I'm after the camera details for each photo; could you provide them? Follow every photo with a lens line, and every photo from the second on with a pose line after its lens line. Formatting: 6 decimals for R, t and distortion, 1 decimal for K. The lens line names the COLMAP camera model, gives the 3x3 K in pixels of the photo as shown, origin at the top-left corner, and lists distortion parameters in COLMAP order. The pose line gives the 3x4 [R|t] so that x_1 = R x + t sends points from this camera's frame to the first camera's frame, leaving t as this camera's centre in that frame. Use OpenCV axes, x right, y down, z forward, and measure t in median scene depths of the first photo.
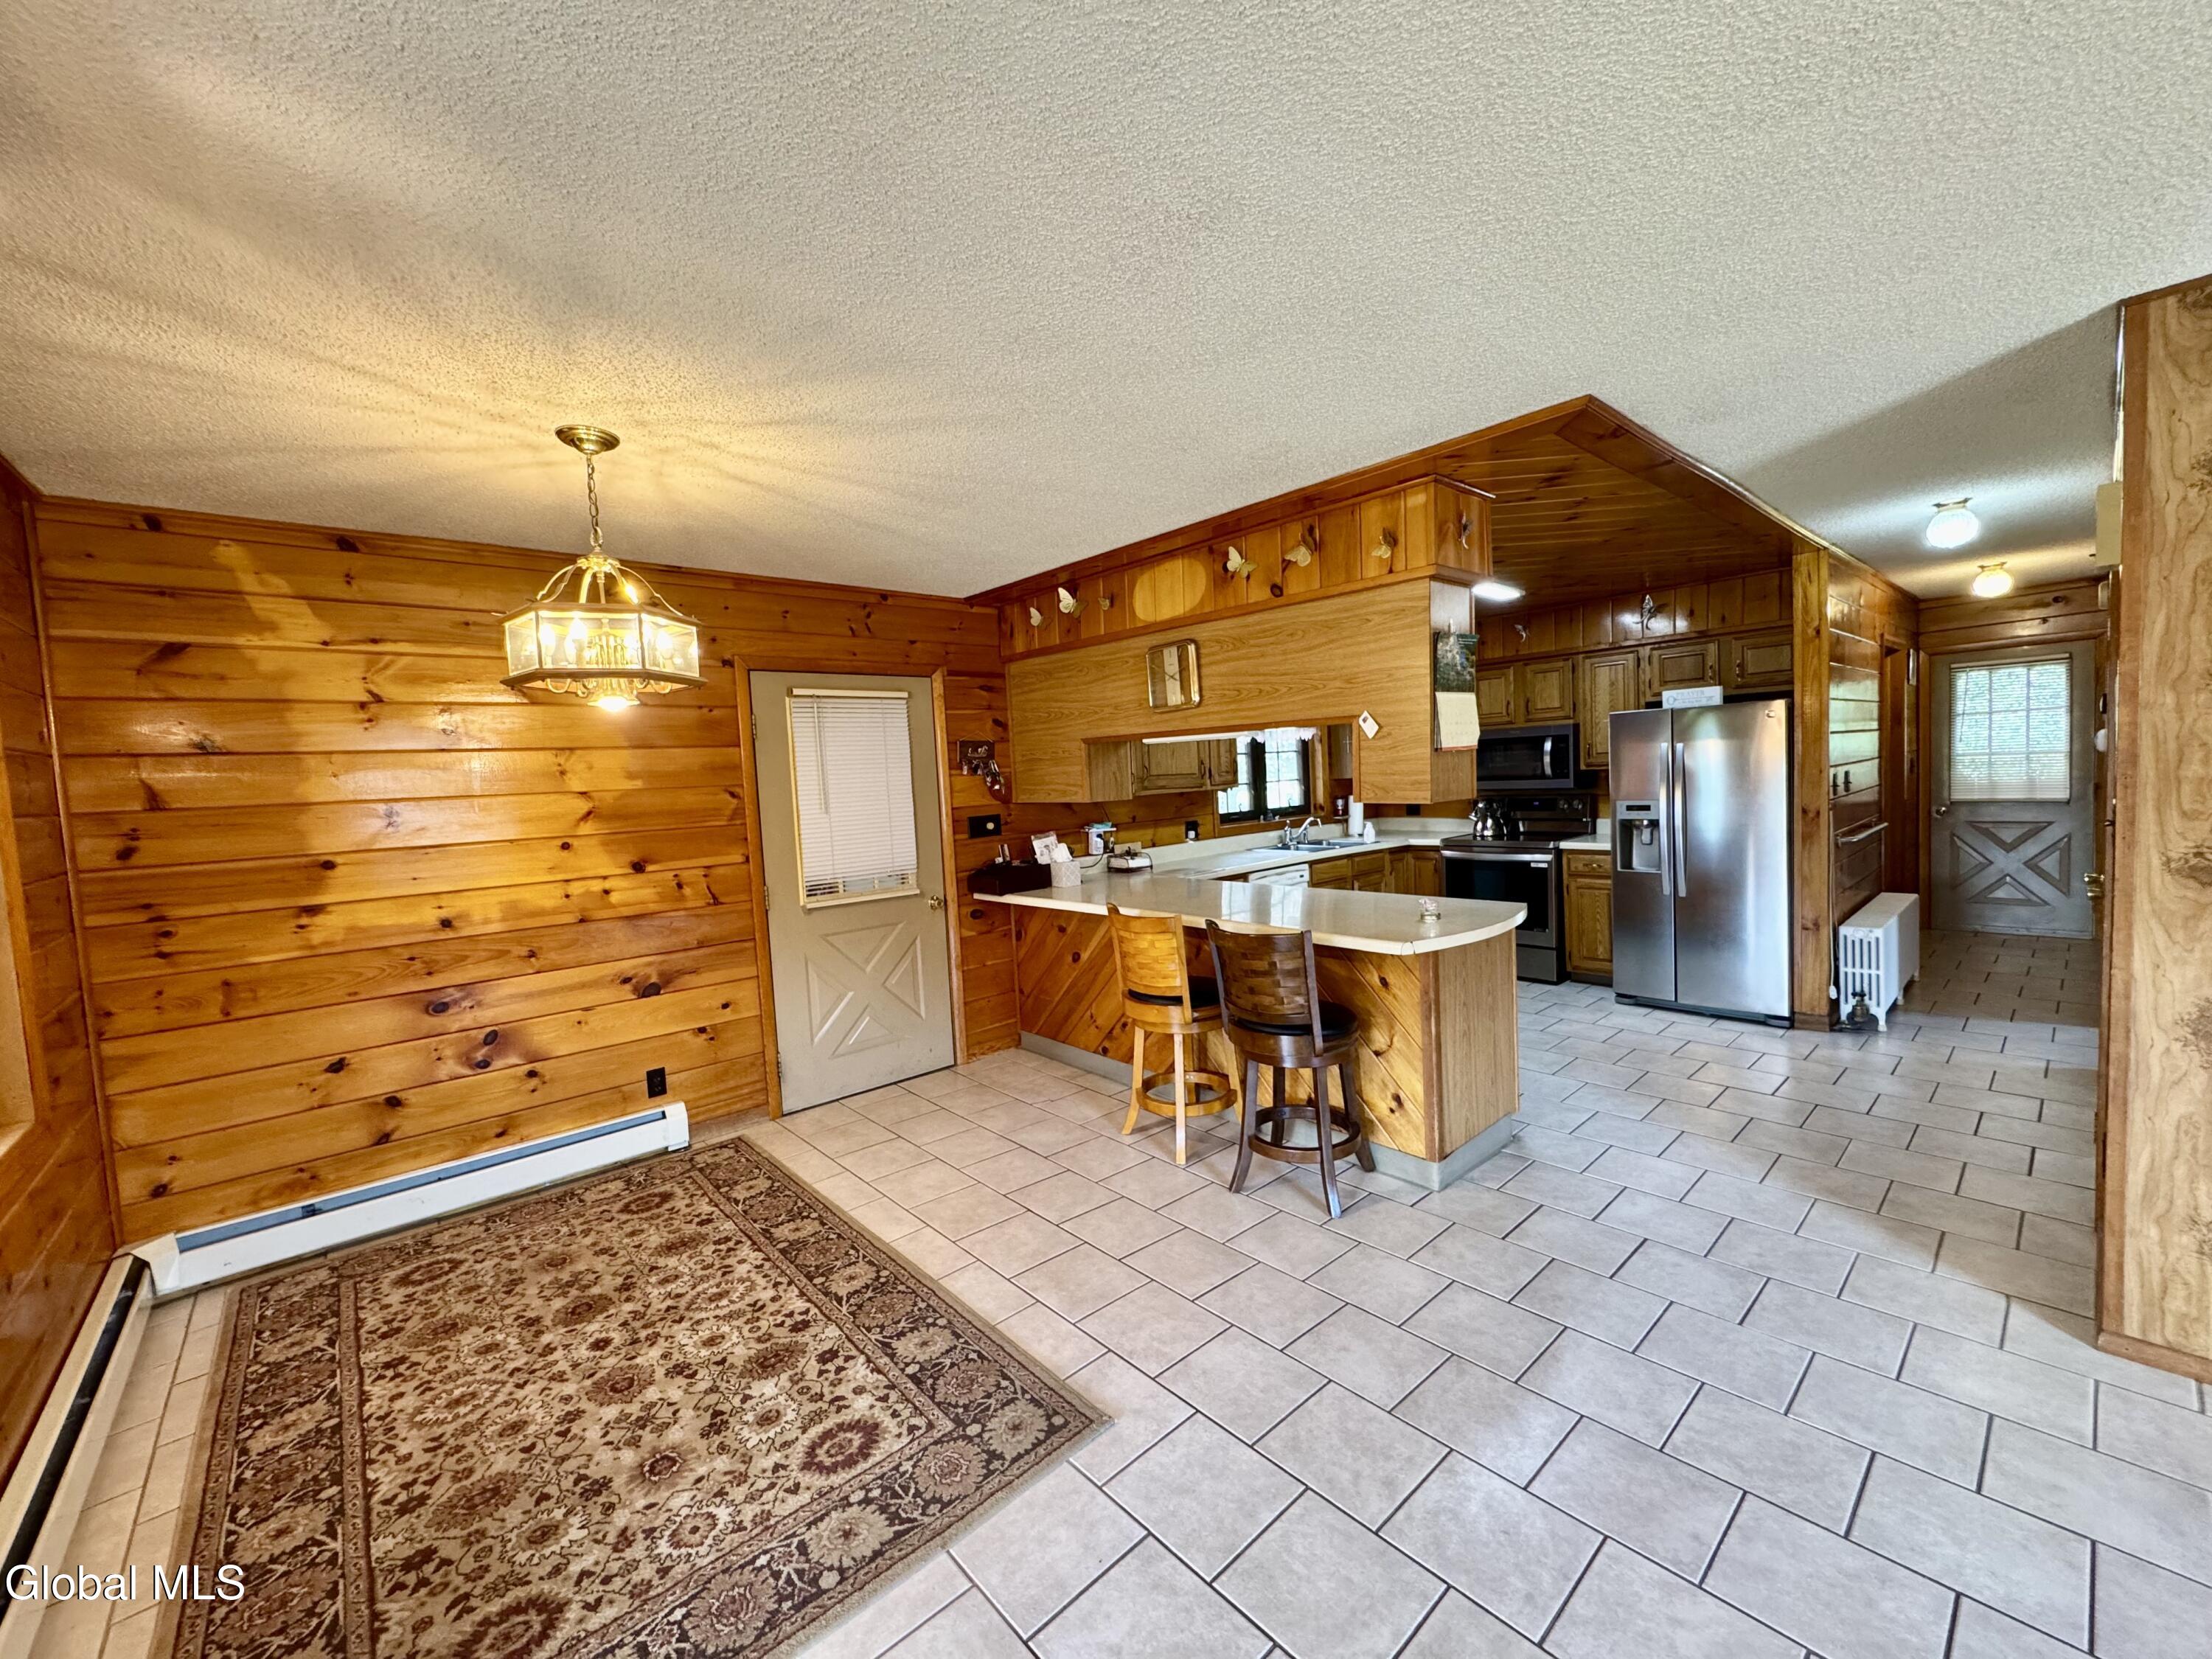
lens RADIAL K [[889.5, 0, 1105.0], [0, 889.5, 834.3], [0, 0, 1]] dist [0.004822, -0.000541]
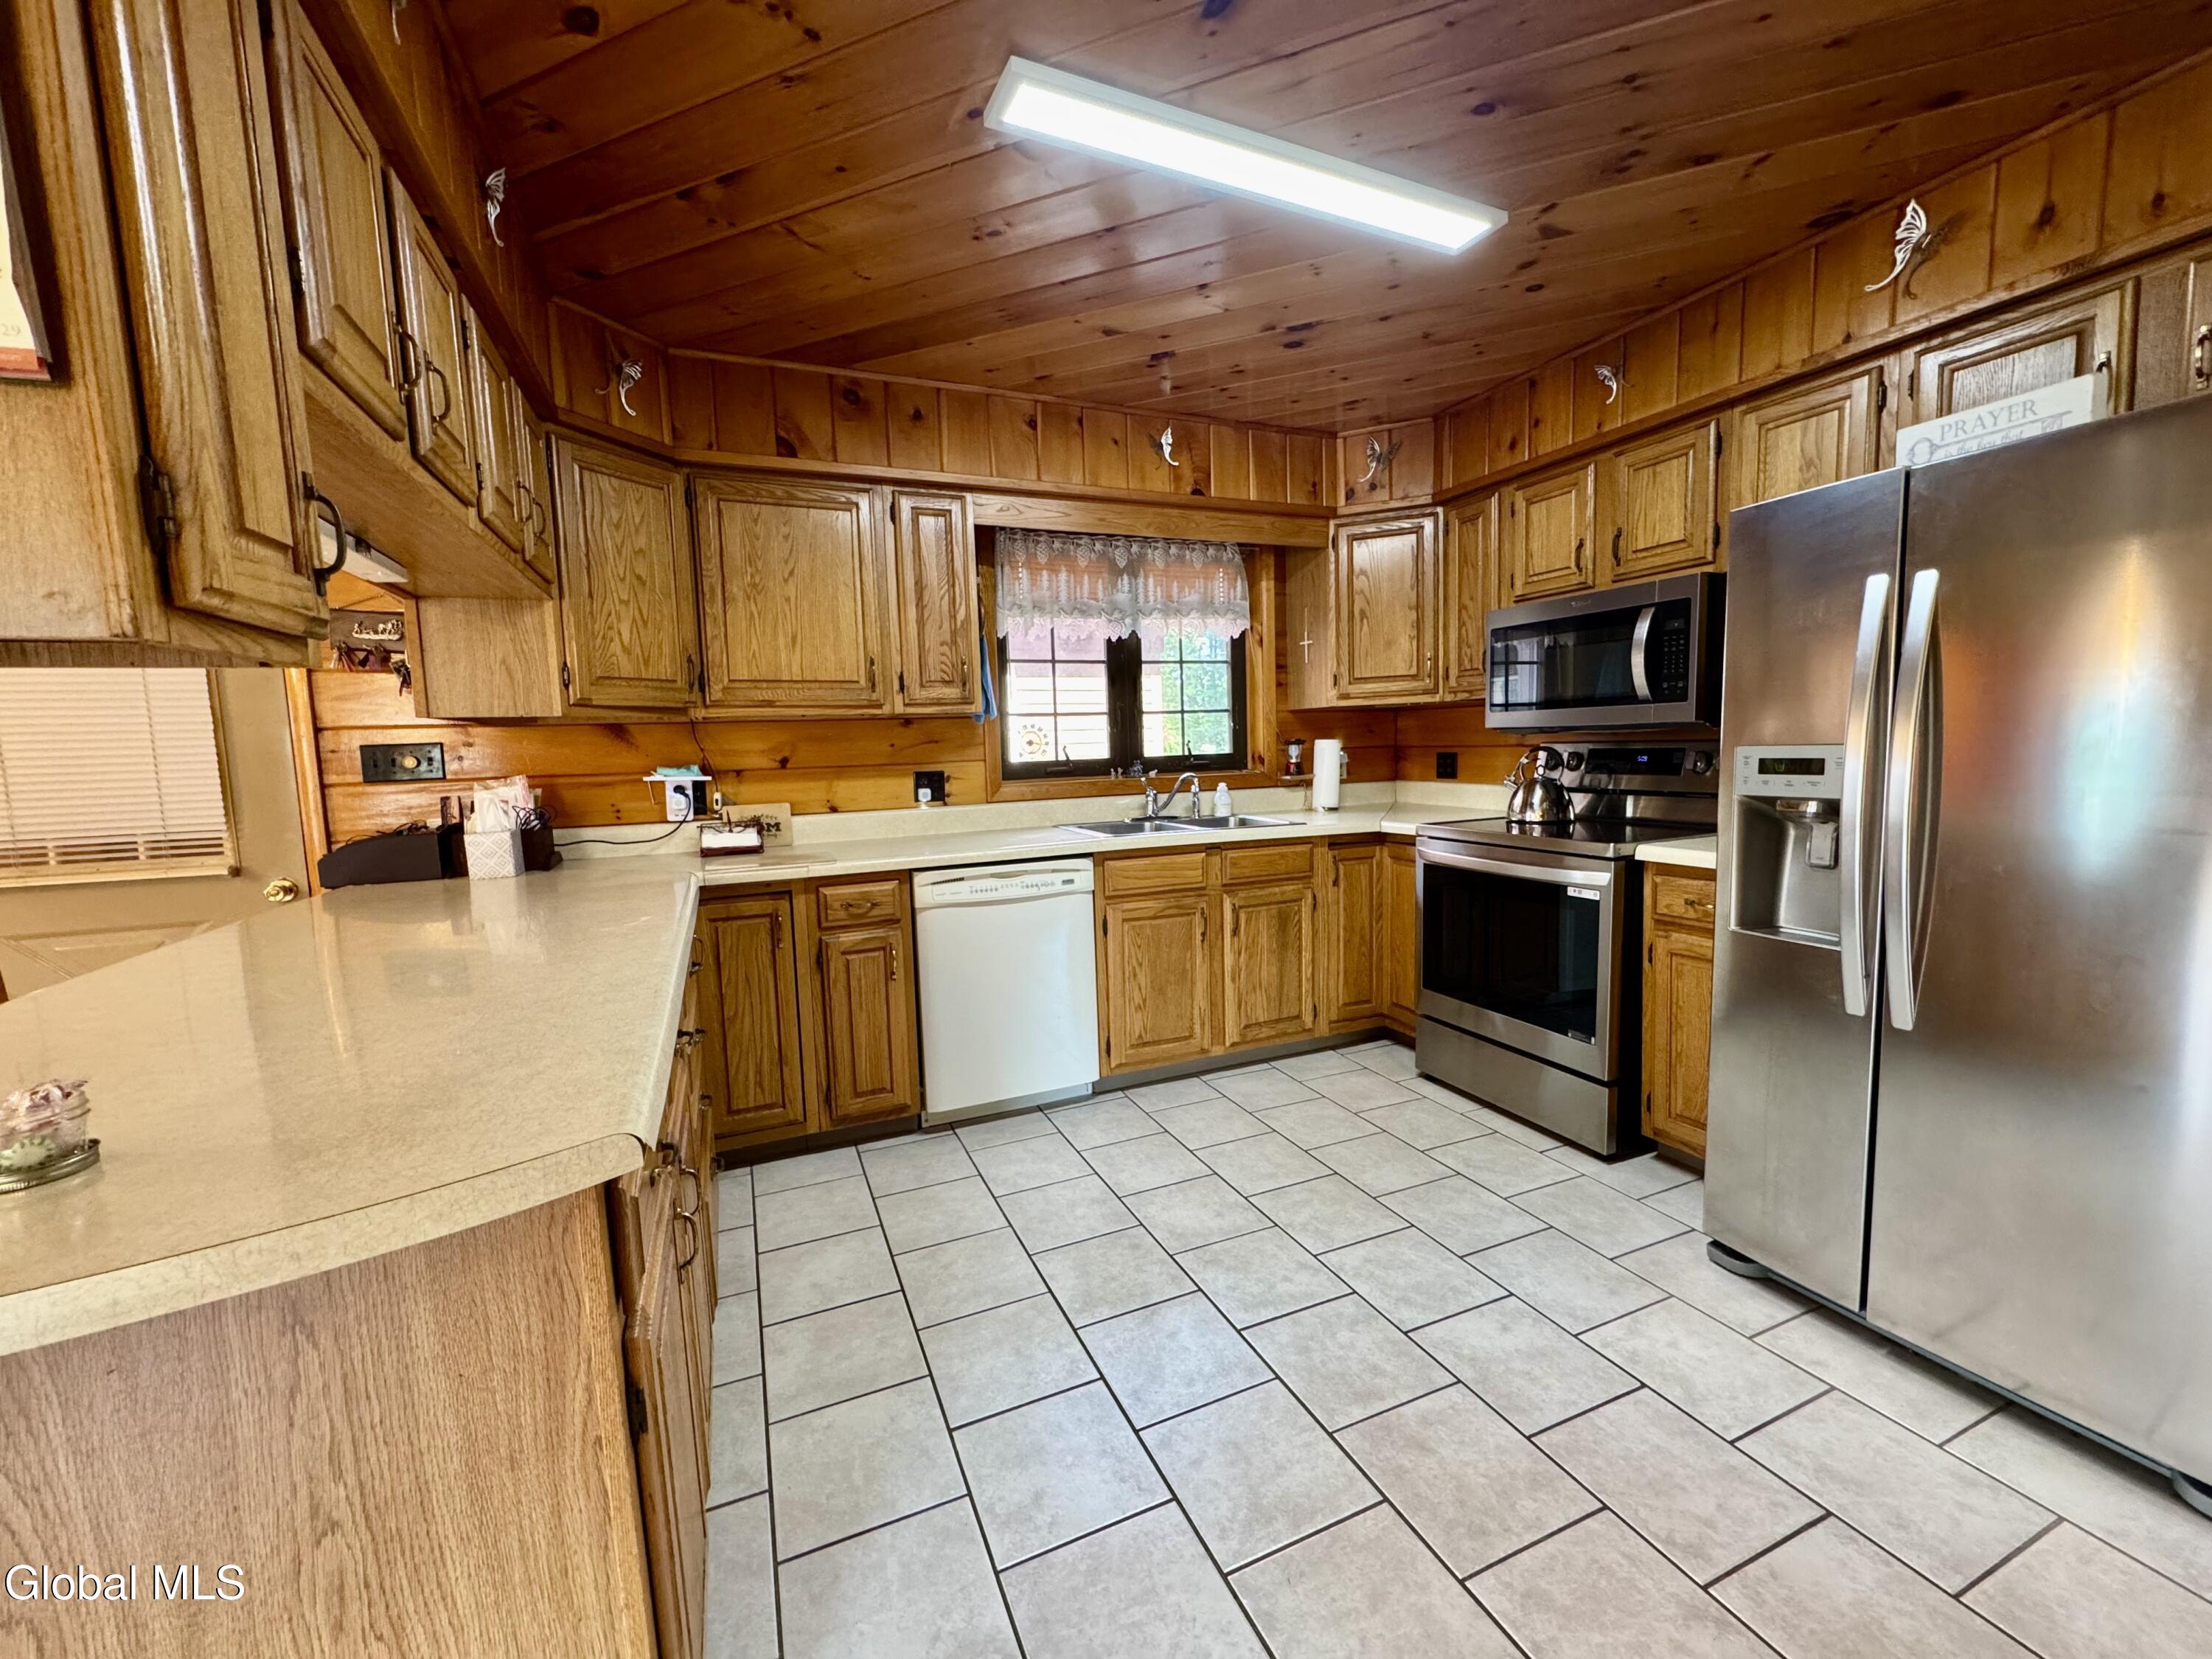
lens RADIAL K [[889.5, 0, 1115.0], [0, 889.5, 833.1], [0, 0, 1]] dist [0.004822, -0.000541]
pose [[0.953885, 0.052762, -0.295500, 0.676885], [-0.038856, 0.997852, 0.052737, -0.017250], [0.297648, -0.038823, 0.953886, 0.869603]]
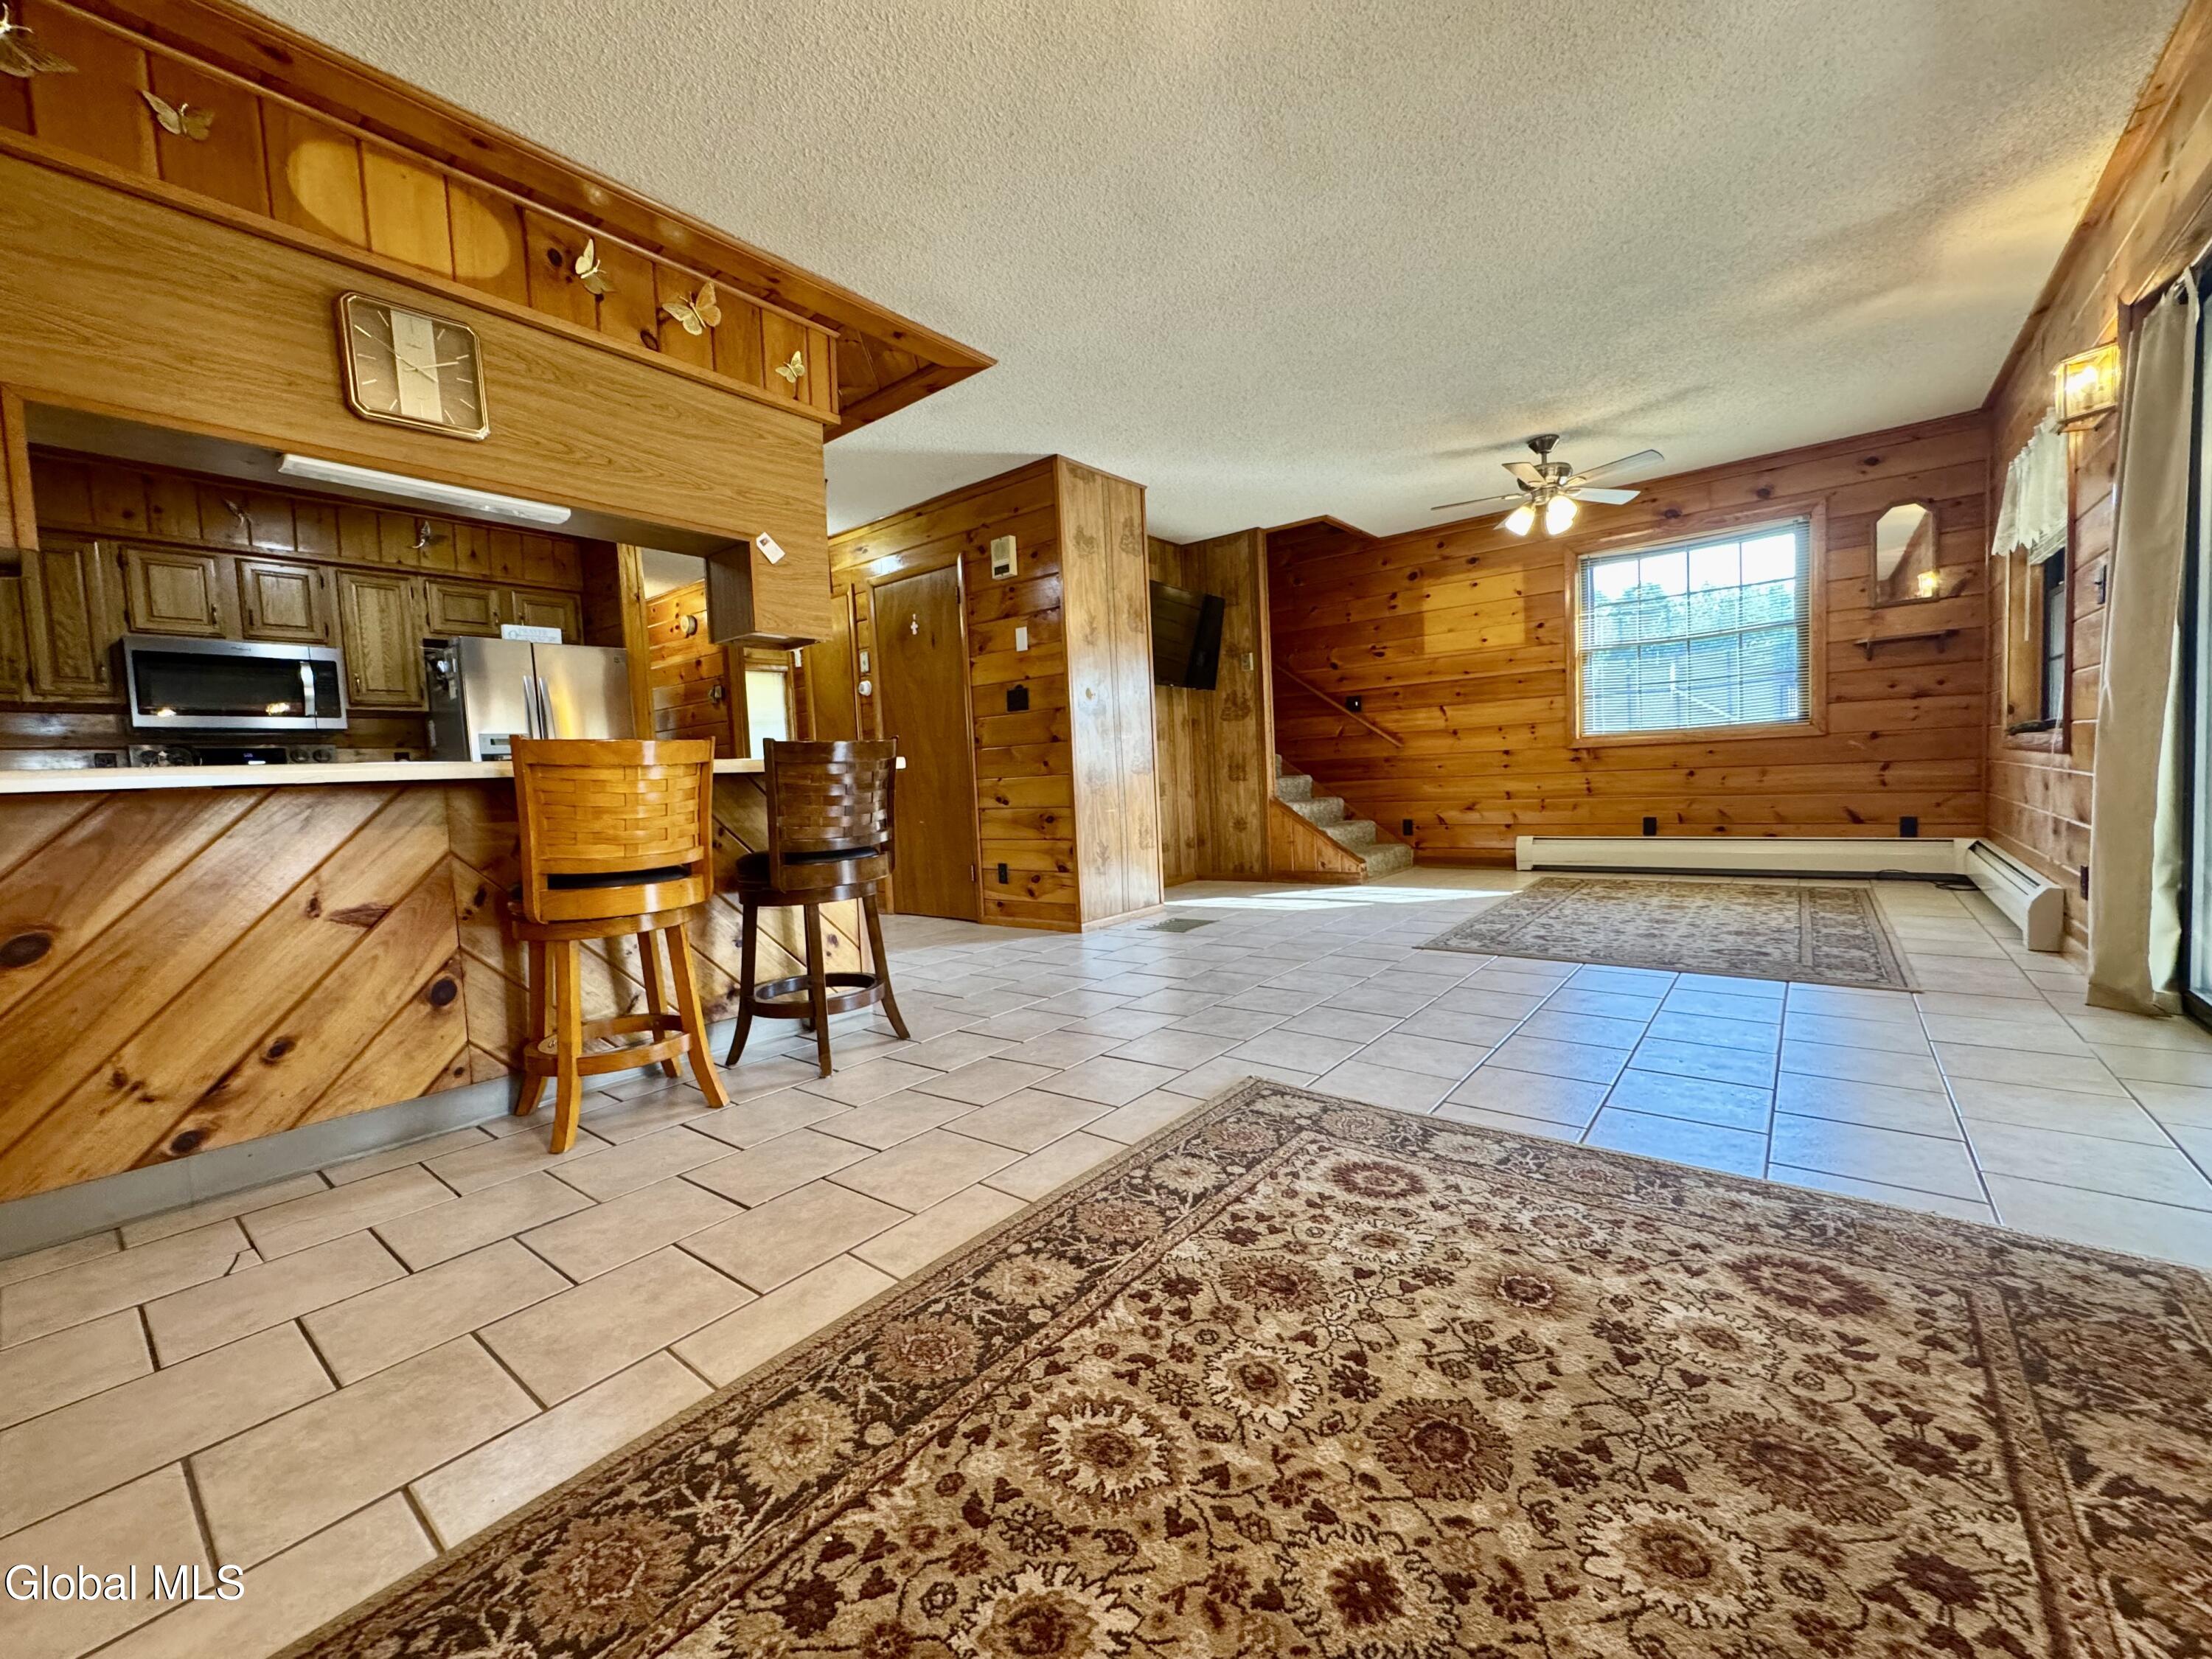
lens RADIAL K [[889.5, 0, 1104.2], [0, 889.5, 832.7], [0, 0, 1]] dist [0.004822, -0.000541]
pose [[-0.174870, -0.000015, 0.984592, -0.676931], [0.129862, 0.991263, 0.023080, 0.194060], [-0.975990, 0.131897, -0.173340, 0.851100]]
